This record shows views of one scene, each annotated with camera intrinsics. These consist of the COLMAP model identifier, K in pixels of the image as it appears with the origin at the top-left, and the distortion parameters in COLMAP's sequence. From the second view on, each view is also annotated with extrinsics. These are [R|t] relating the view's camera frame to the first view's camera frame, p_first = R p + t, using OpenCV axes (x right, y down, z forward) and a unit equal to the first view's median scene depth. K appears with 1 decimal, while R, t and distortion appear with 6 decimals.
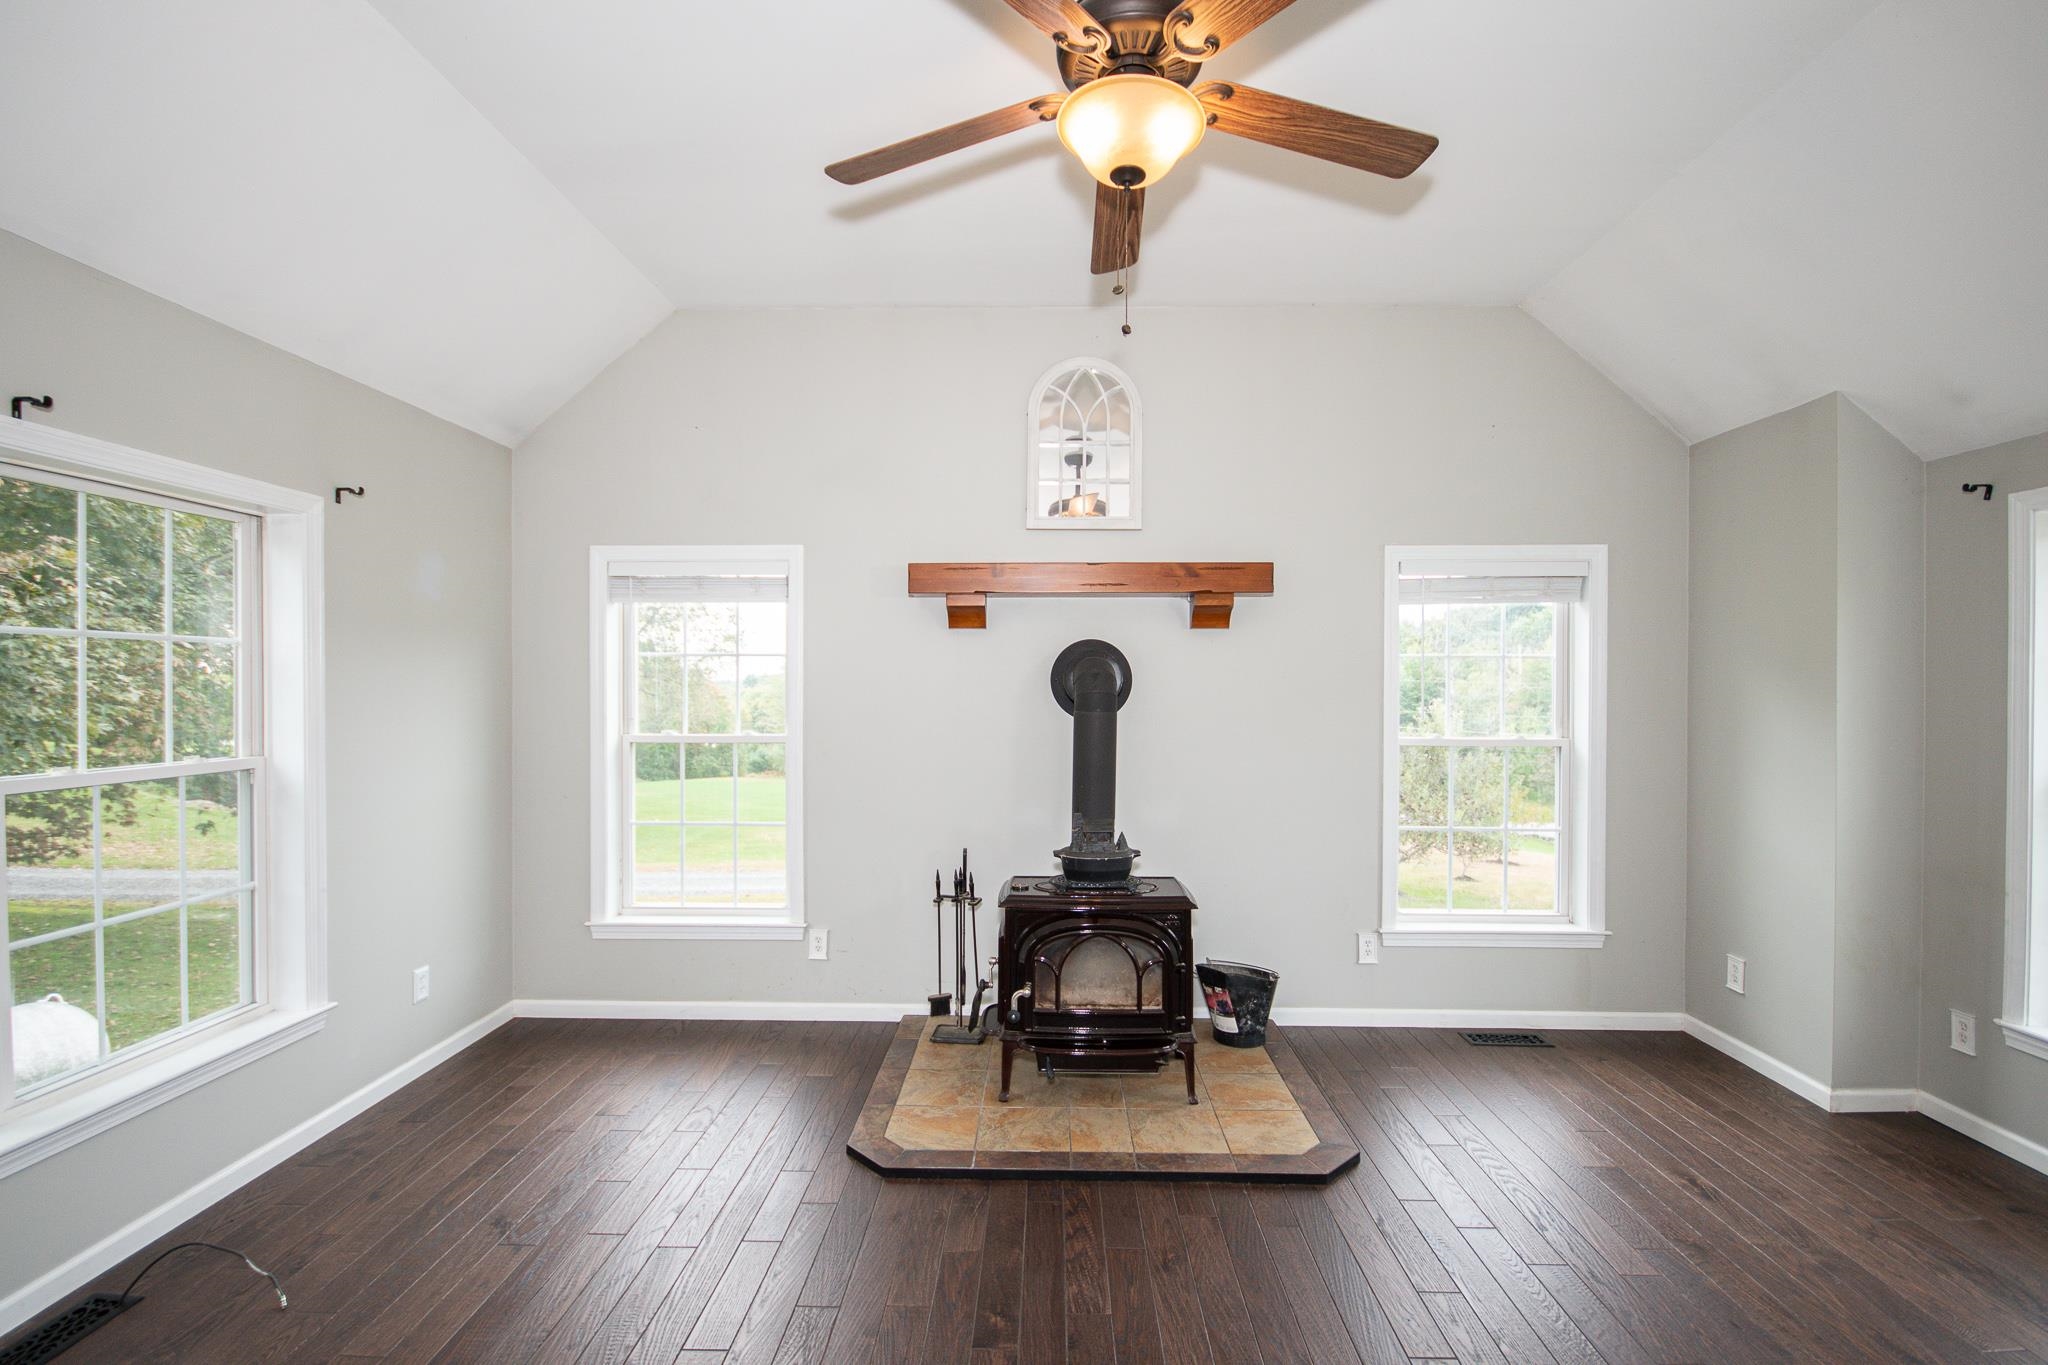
lens RADIAL K [[919.1, 0, 1034.0], [0, 919.1, 685.2], [0, 0, 1]] dist [-0.002619, -0.005236]
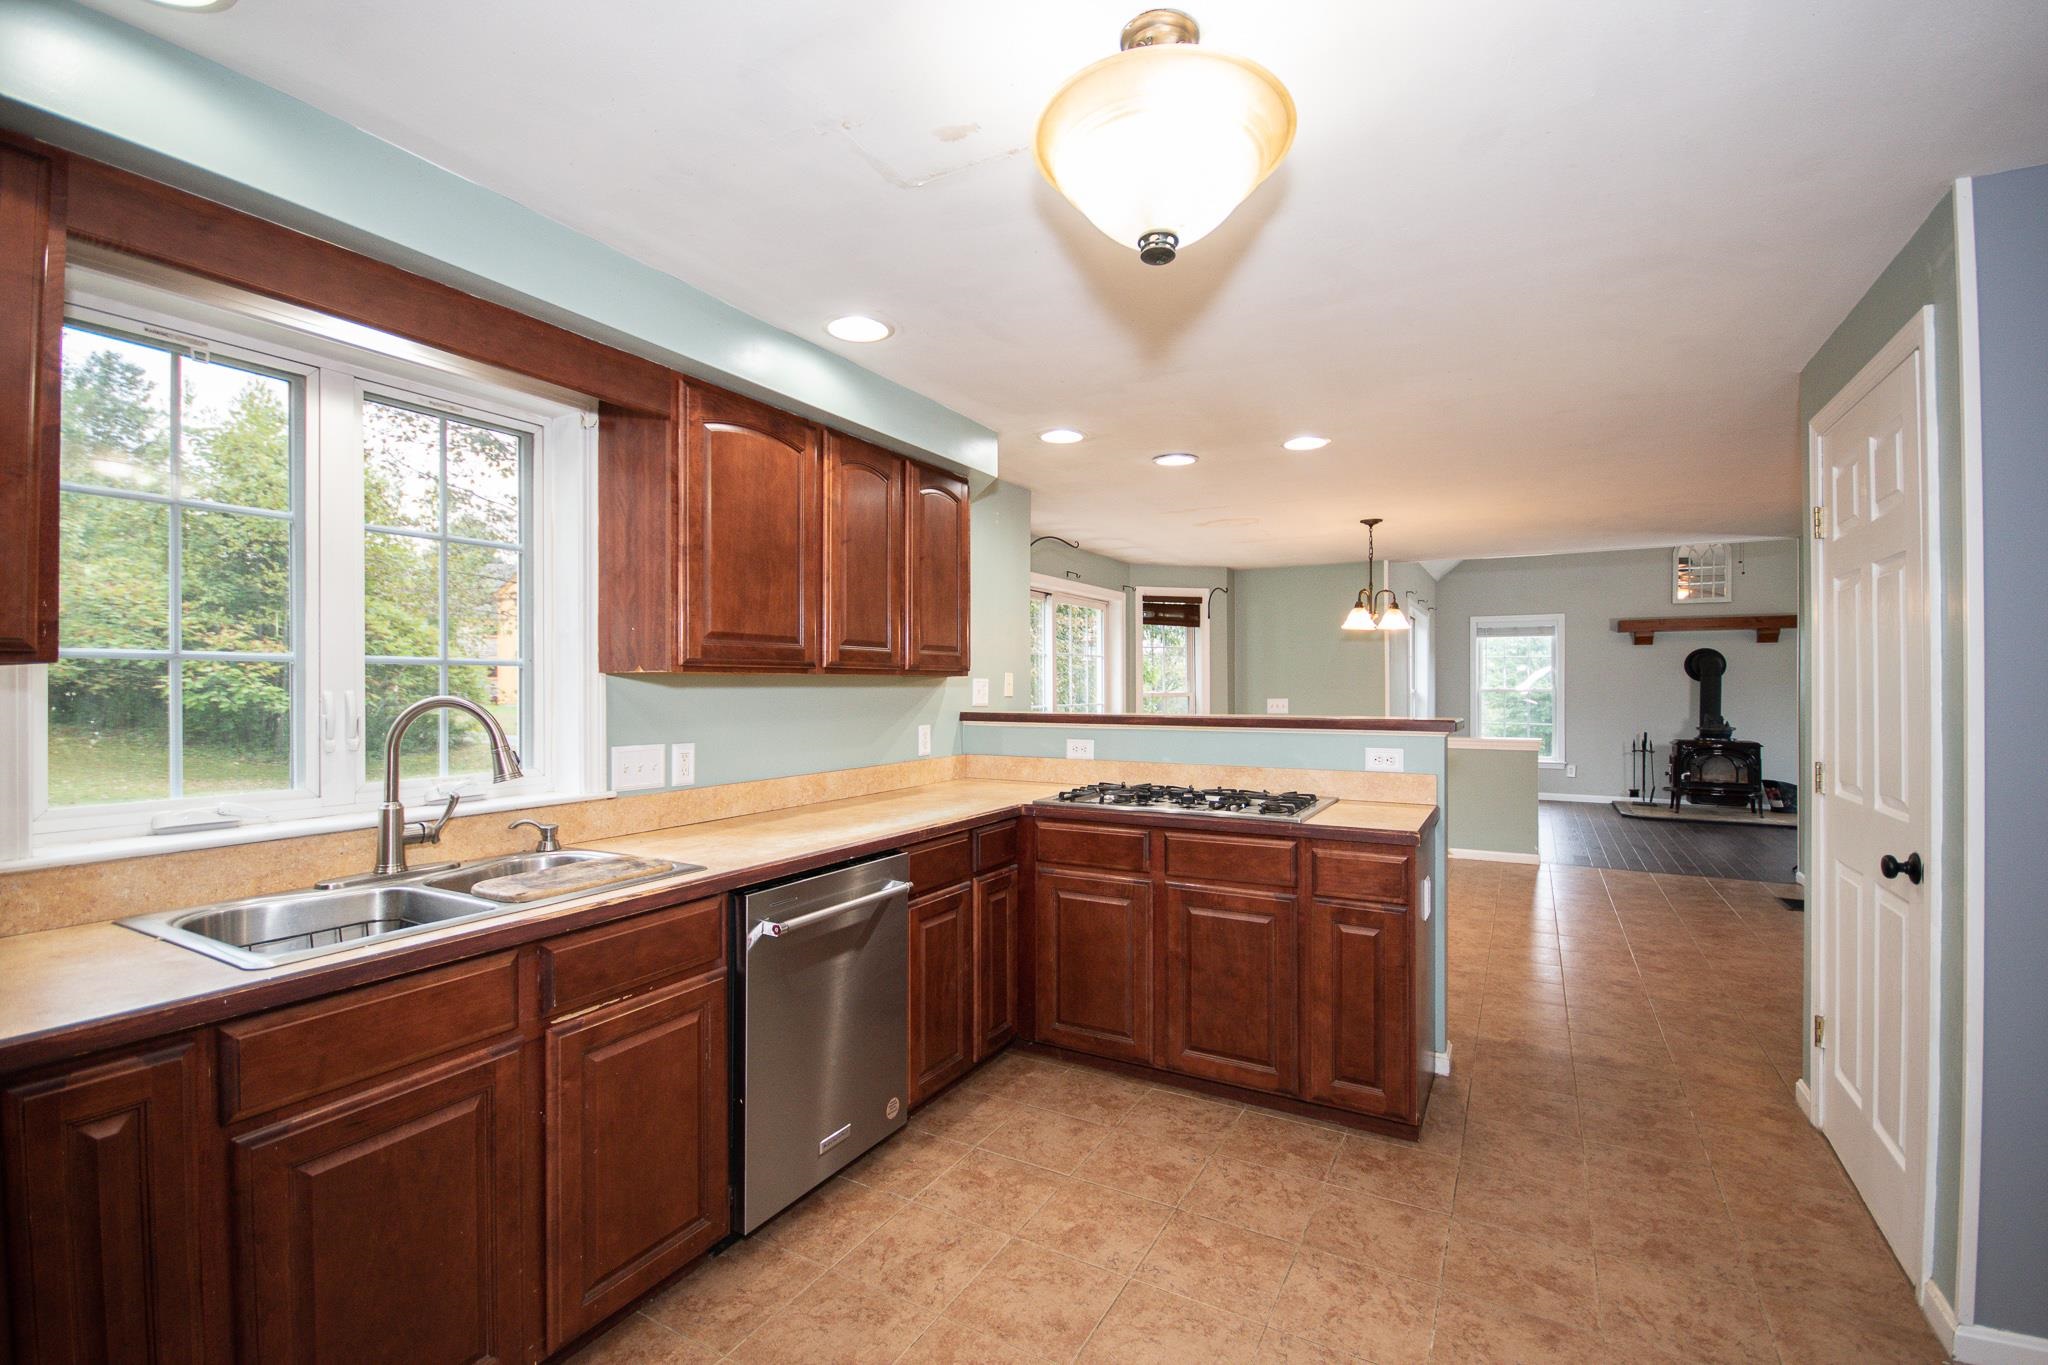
lens RADIAL K [[919.1, 0, 1004.0], [0, 919.1, 666.0], [0, 0, 1]] dist [-0.002619, -0.005236]
pose [[0.873121, -0.011247, -0.487374, -0.395697], [0.006923, 0.999919, -0.010673, 0.010339], [0.487455, 0.005945, 0.873128, -2.115708]]
